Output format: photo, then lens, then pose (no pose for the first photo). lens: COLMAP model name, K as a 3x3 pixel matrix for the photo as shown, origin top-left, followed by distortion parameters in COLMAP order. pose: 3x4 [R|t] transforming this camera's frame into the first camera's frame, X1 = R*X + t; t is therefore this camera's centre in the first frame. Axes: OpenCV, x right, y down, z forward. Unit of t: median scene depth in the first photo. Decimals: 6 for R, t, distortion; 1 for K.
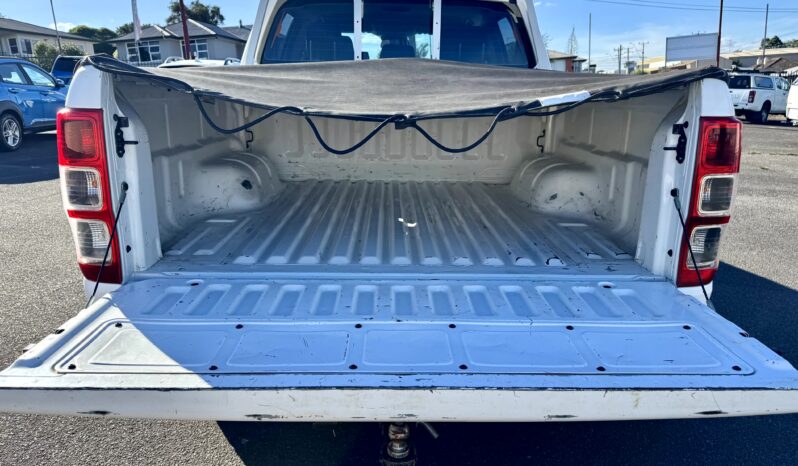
lens RADIAL K [[564.8, 0, 399.6], [0, 564.8, 232.8], [0, 0, 1]] dist [0.004531, -0.010125]
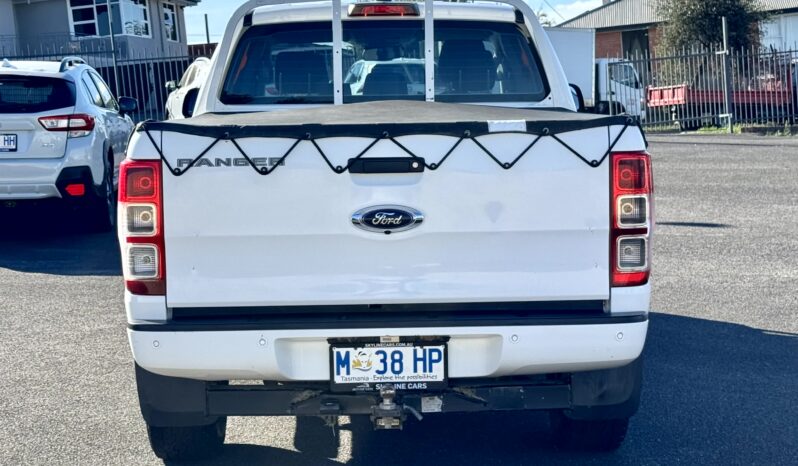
lens RADIAL K [[1458.8, 0, 406.2], [0, 1458.8, 228.7], [0, 0, 1]] dist [0.171071, 0.000000]
pose [[0.999553, -0.029564, -0.004400, 0.062384], [0.028520, 0.987416, -0.155553, 0.464366], [0.008943, 0.155358, 0.987818, -2.233220]]
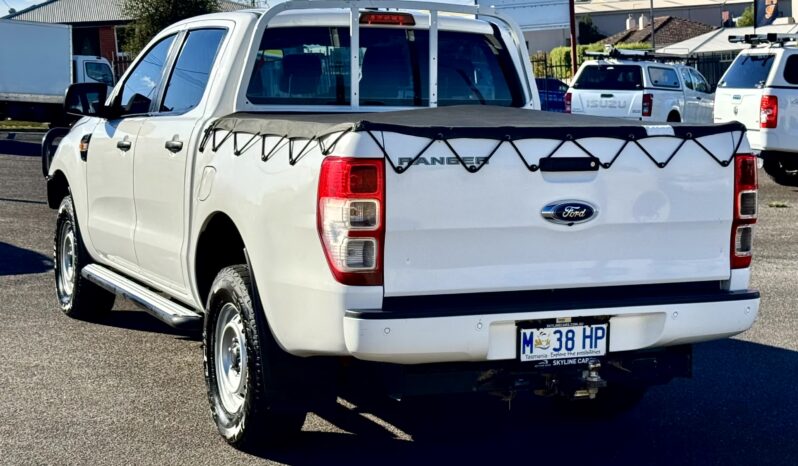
lens RADIAL K [[1458.8, 0, 397.8], [0, 1458.8, 230.5], [0, 0, 1]] dist [0.171071, 0.000000]
pose [[0.923459, -0.041531, 0.381443, -1.768892], [0.097414, 0.986929, -0.128381, 0.407886], [-0.371125, 0.155713, 0.915434, -2.199692]]
